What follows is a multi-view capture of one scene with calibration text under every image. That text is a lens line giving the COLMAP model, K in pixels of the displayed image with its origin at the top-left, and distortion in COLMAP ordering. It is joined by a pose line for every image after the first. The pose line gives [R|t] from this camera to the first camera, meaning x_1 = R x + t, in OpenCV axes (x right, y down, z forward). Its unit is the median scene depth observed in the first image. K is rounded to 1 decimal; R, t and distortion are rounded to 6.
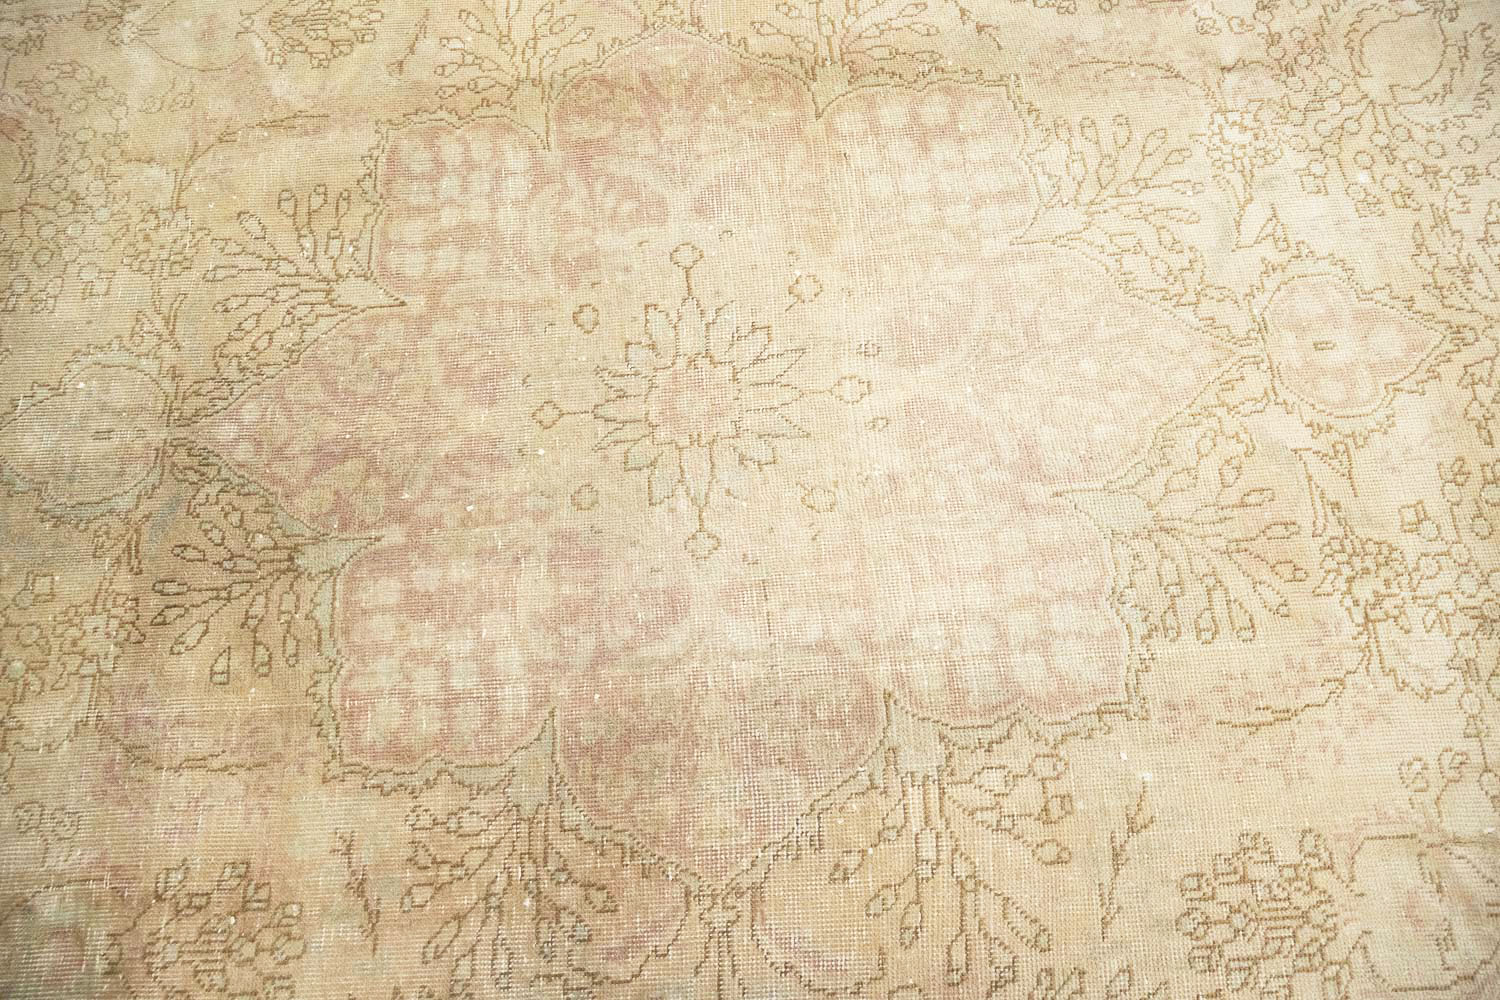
lens RADIAL K [[1241.0, 0, 740.0], [0, 1241.0, 493.9], [0, 0, 1]] dist [-0.006281, 0.013455]
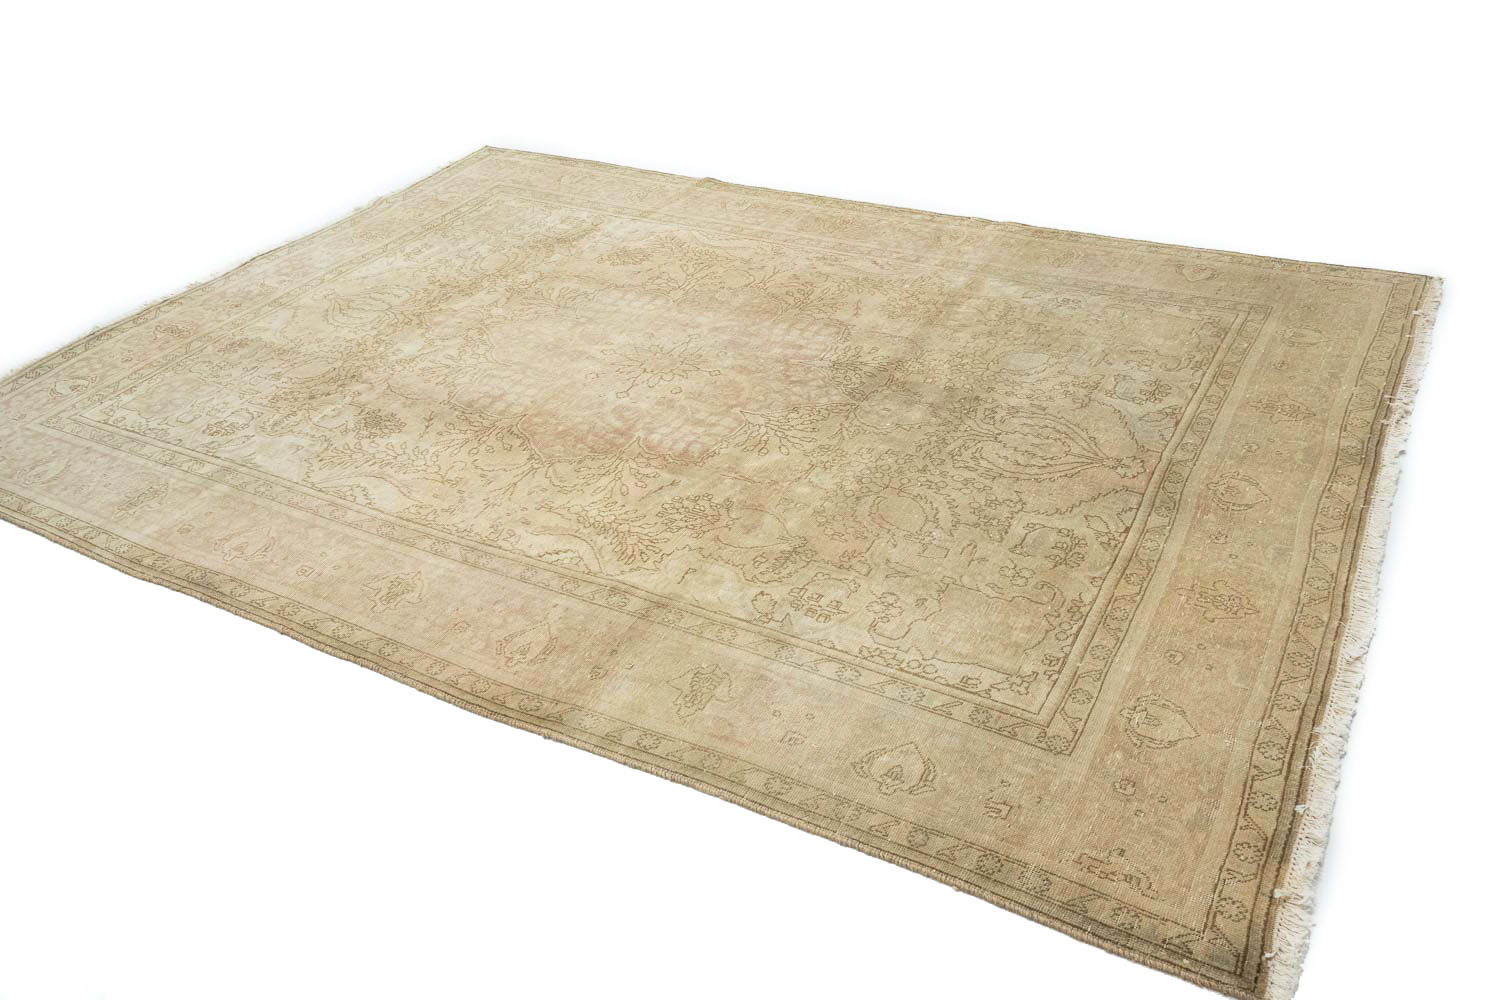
lens RADIAL K [[1241.0, 0, 739.2], [0, 1241.0, 502.2], [0, 0, 1]] dist [-0.006281, 0.013455]
pose [[-0.832703, -0.231793, 0.502870, -1.485570], [0.539250, -0.133204, 0.831545, -2.105050], [-0.125762, 0.963602, 0.235913, 0.690727]]
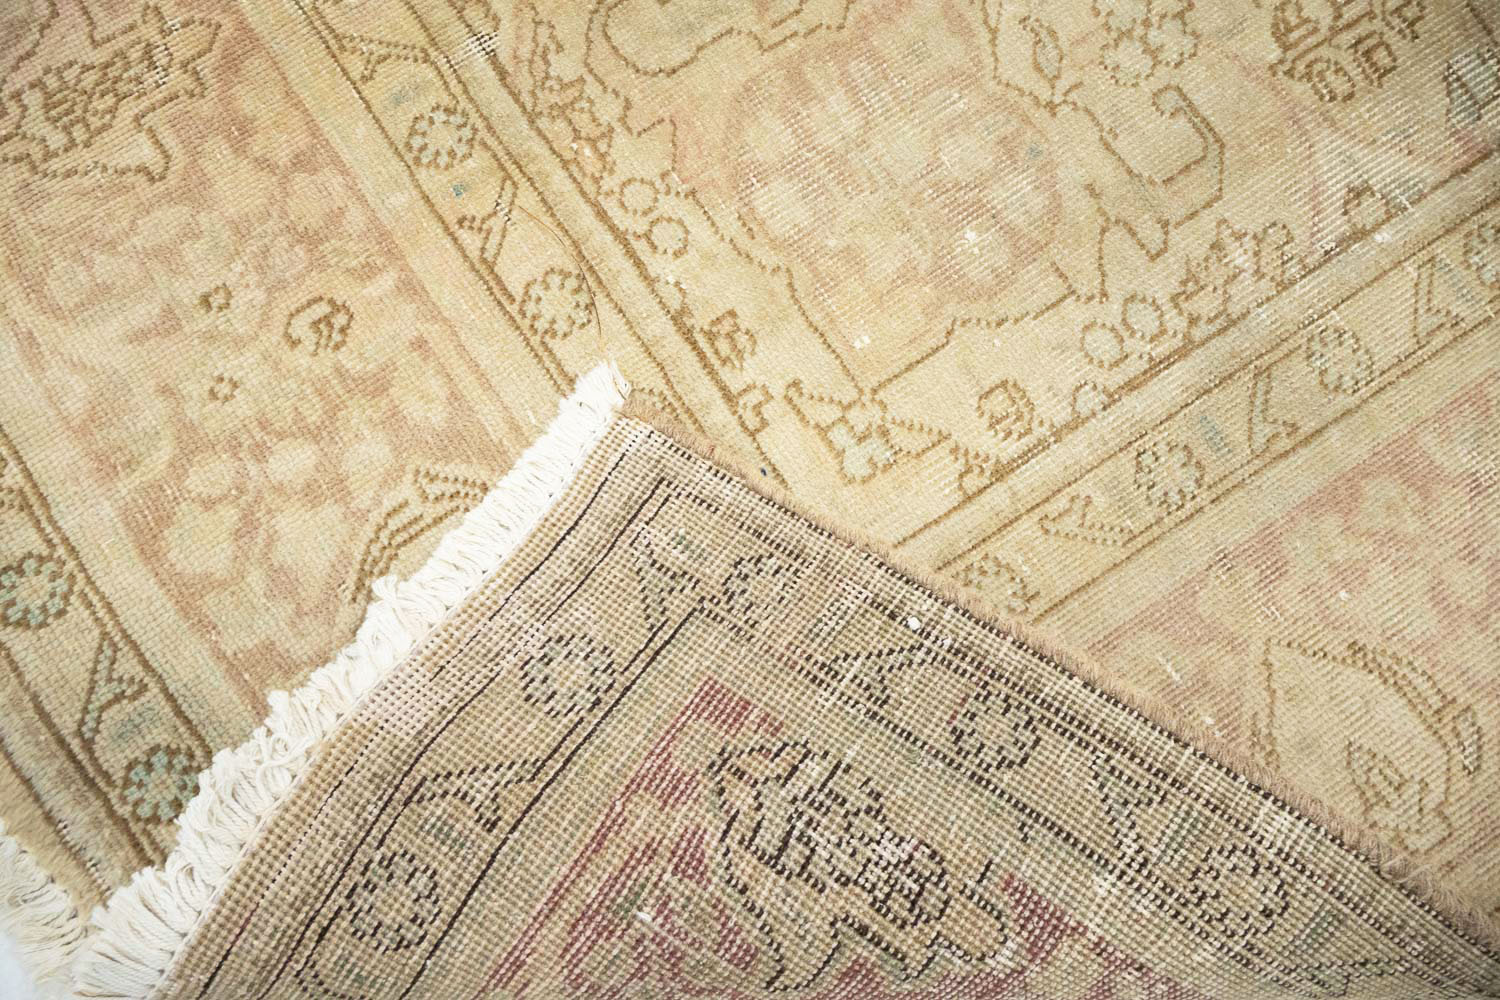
lens RADIAL K [[1241.0, 0, 756.6], [0, 1241.0, 512.0], [0, 0, 1]] dist [-0.006281, 0.013455]
pose [[-0.868287, 0.489406, -0.080996, 0.955698], [-0.452180, -0.713711, 0.534930, -0.963415], [0.203990, 0.501097, 0.841005, 0.836283]]
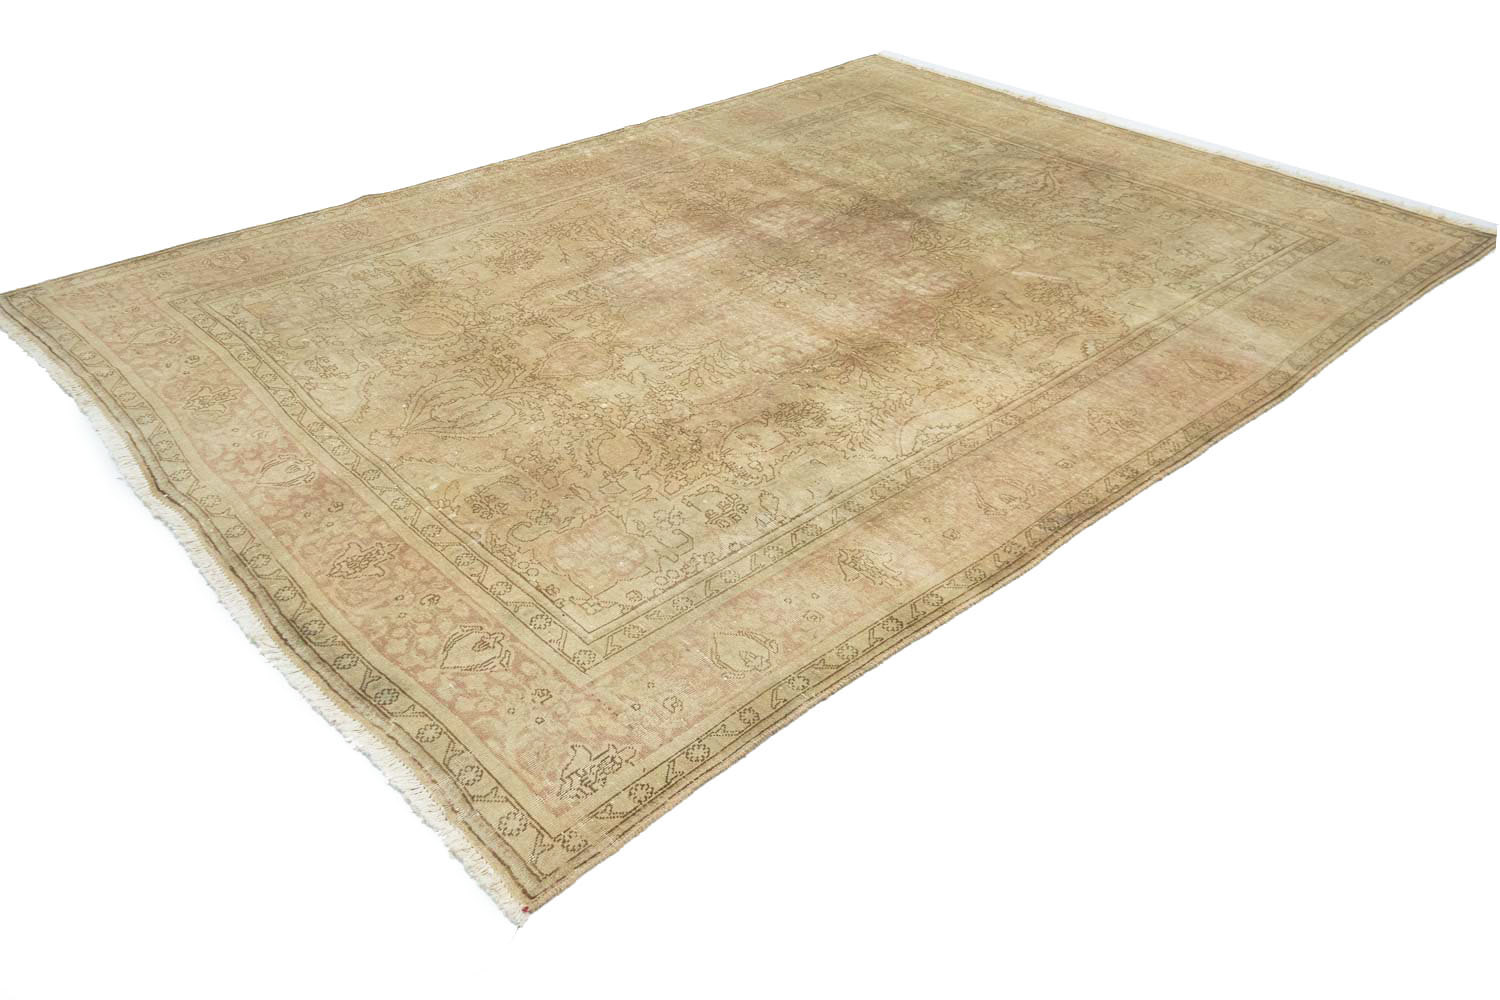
lens RADIAL K [[1241.0, 0, 730.3], [0, 1241.0, 499.0], [0, 0, 1]] dist [-0.006281, 0.013455]
pose [[-0.784452, 0.386831, -0.484766, 1.494400], [-0.560449, -0.107438, 0.821190, -2.207319], [0.265579, 0.915871, 0.301079, 0.649099]]
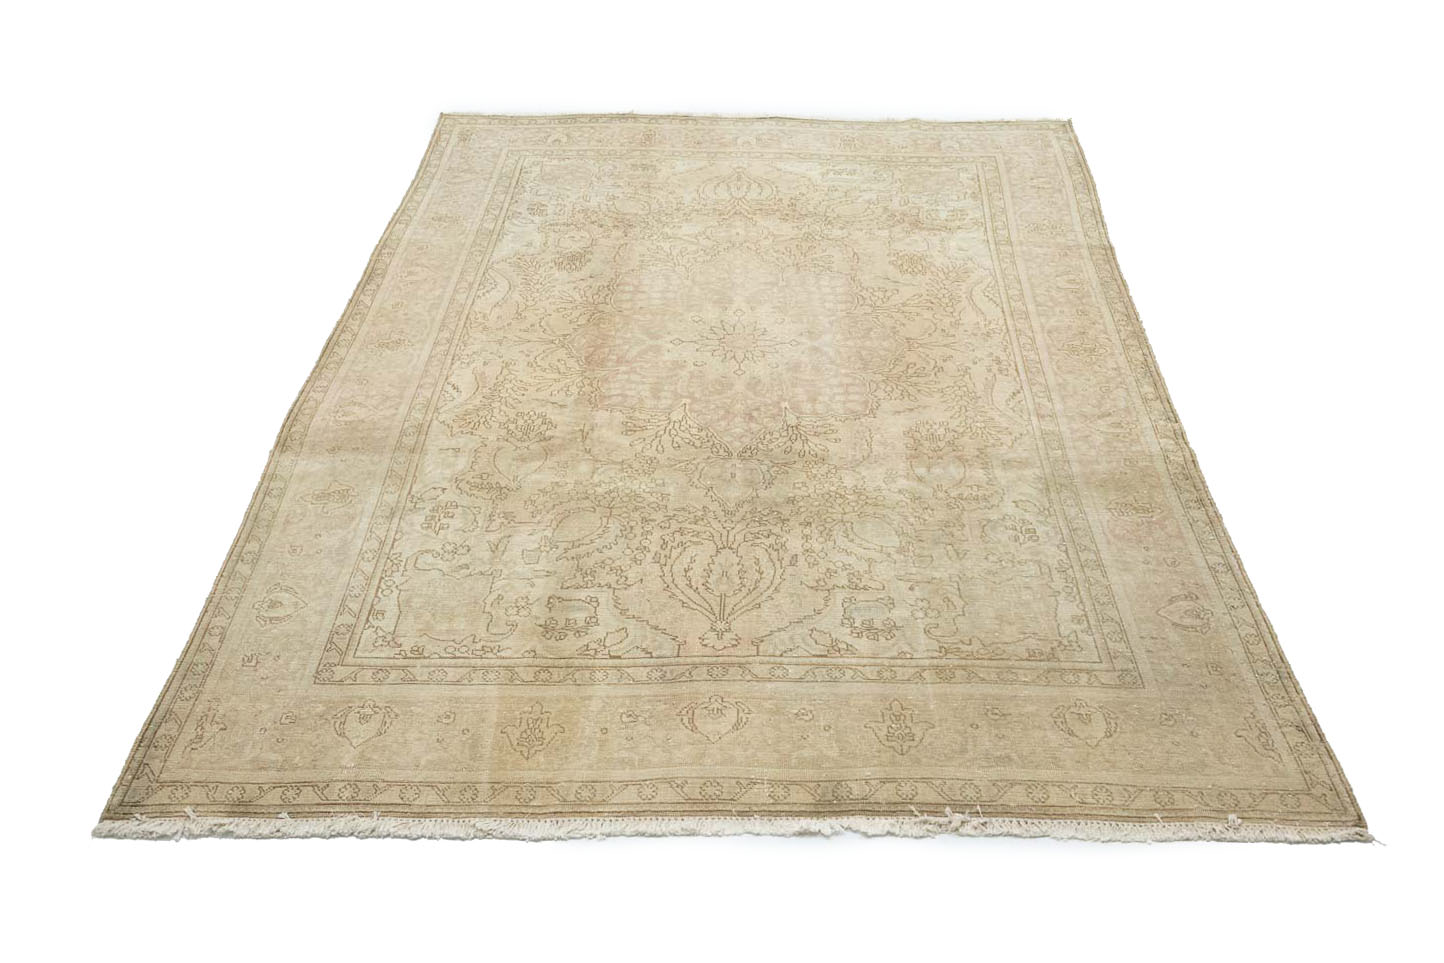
lens RADIAL K [[1253.0, 0, 734.3], [0, 1253.0, 477.3], [0, 0, 1]] dist [-0.017107, 0.028586]
pose [[0.078895, -0.603501, 0.793450, -2.517346], [0.917583, 0.355057, 0.178820, -0.492970], [-0.389638, 0.713948, 0.581774, -0.424931]]
